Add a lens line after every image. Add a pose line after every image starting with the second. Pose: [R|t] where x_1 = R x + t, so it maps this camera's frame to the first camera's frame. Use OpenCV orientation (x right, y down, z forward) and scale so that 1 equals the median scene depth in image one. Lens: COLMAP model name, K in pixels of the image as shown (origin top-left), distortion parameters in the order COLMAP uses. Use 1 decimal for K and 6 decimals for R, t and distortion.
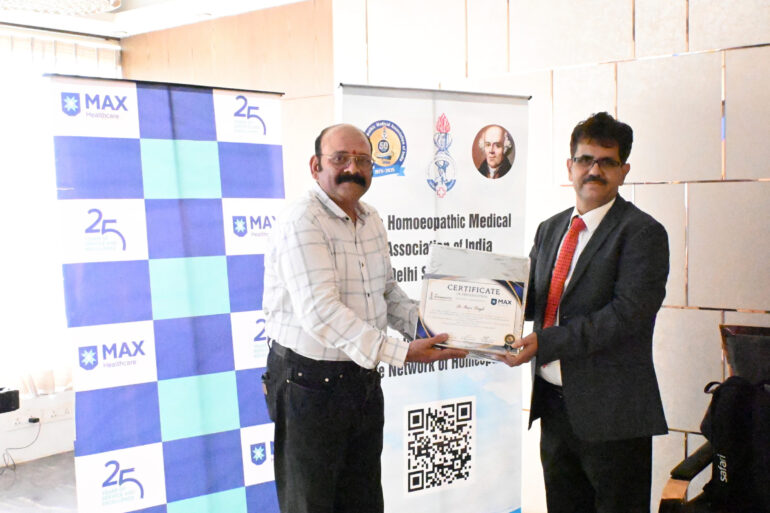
lens RADIAL K [[999.2, 0, 387.9], [0, 999.2, 255.3], [0, 0, 1]] dist [0.012196, 0.000000]
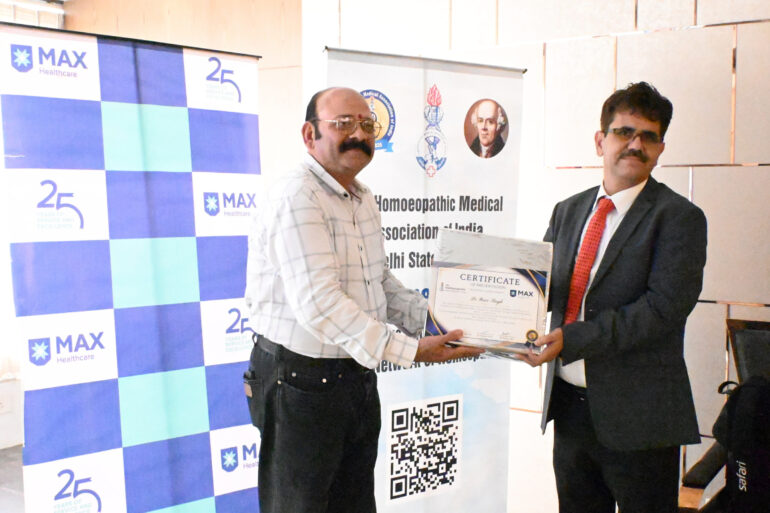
lens RADIAL K [[999.2, 0, 387.5], [0, 999.2, 254.1], [0, 0, 1]] dist [0.012196, 0.000000]
pose [[0.997709, 0.013918, 0.066209, -0.050785], [-0.014693, 0.999829, 0.011219, 0.003221], [-0.066041, -0.012166, 0.997743, 0.102614]]
